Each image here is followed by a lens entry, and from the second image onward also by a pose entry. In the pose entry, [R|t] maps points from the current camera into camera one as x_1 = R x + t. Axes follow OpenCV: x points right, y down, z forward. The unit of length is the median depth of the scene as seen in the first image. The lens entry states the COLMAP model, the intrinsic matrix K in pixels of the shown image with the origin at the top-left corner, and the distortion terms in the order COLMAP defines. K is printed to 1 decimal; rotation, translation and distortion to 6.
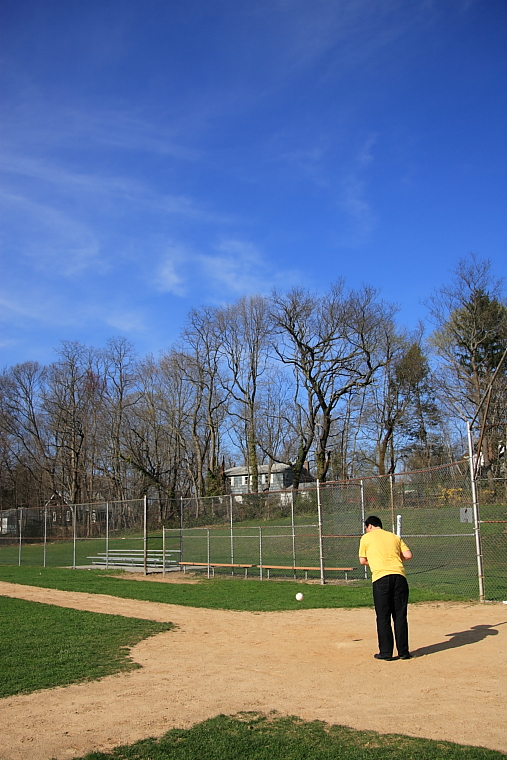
lens RADIAL K [[661.0, 0, 251.4], [0, 661.0, 407.0], [0, 0, 1]] dist [-0.119425, 0.083444]
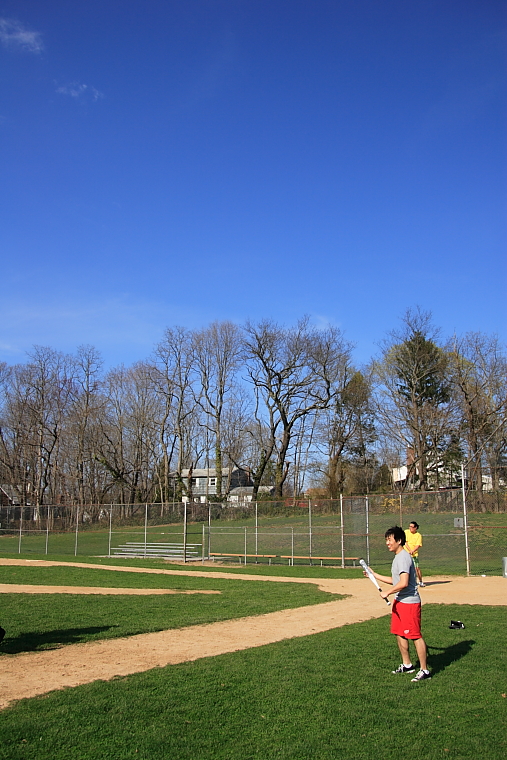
lens RADIAL K [[654.7, 0, 263.3], [0, 654.7, 381.0], [0, 0, 1]] dist [-0.122622, 0.083782]
pose [[0.986603, 0.058434, 0.152313, -0.107963], [-0.052334, 0.997670, -0.043757, -0.023407], [-0.154516, 0.035200, 0.987363, -0.134802]]
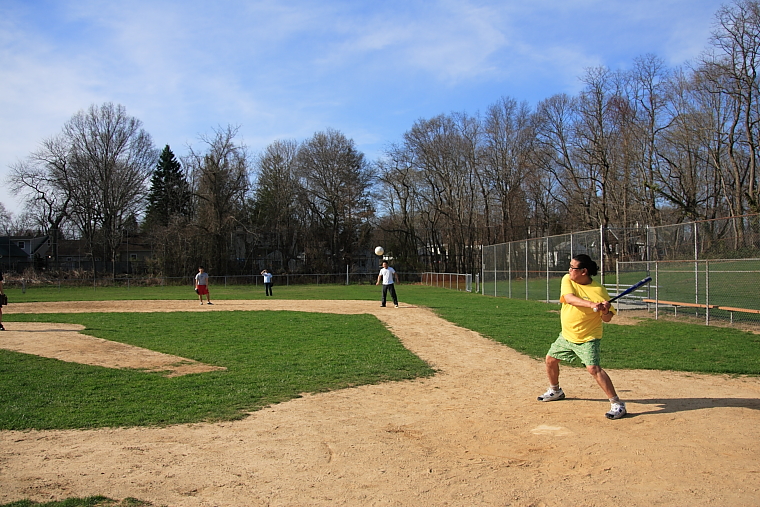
lens RADIAL K [[654.7, 0, 400.3], [0, 654.7, 268.7], [0, 0, 1]] dist [-0.122622, 0.083782]
pose [[0.805702, 0.013475, -0.592168, 0.070110], [0.101758, 0.981729, 0.160791, 0.011315], [0.583515, -0.189807, 0.789610, 0.064462]]
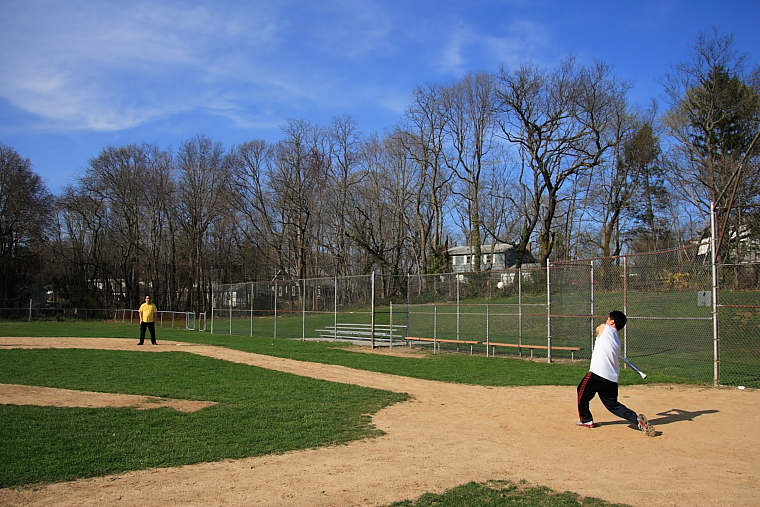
lens RADIAL K [[654.7, 0, 400.3], [0, 654.7, 268.7], [0, 0, 1]] dist [-0.122622, 0.083782]
pose [[0.994025, 0.023623, -0.106564, -0.005838], [-0.010207, 0.992139, 0.124722, 0.001785], [0.108672, -0.122890, 0.986452, 0.002665]]
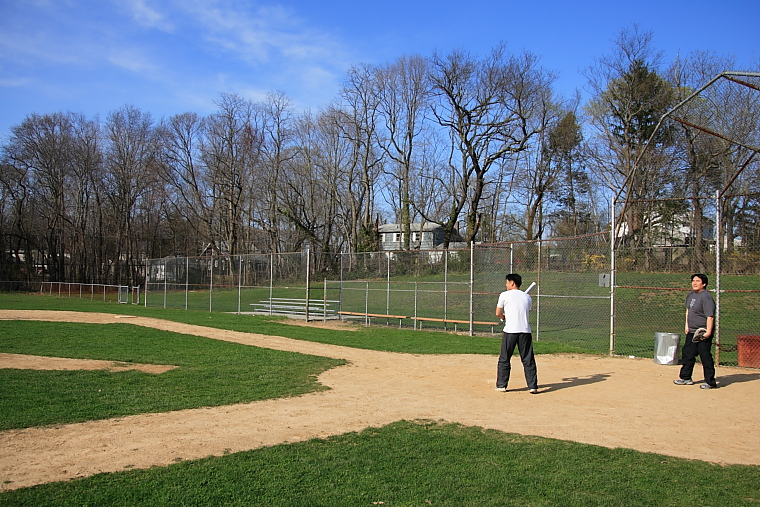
lens RADIAL K [[654.7, 0, 400.3], [0, 654.7, 268.7], [0, 0, 1]] dist [-0.122622, 0.083782]
pose [[0.999081, 0.042751, 0.003144, -0.006924], [-0.042710, 0.986491, 0.158147, -0.003974], [0.003660, -0.158136, 0.987411, -0.026626]]
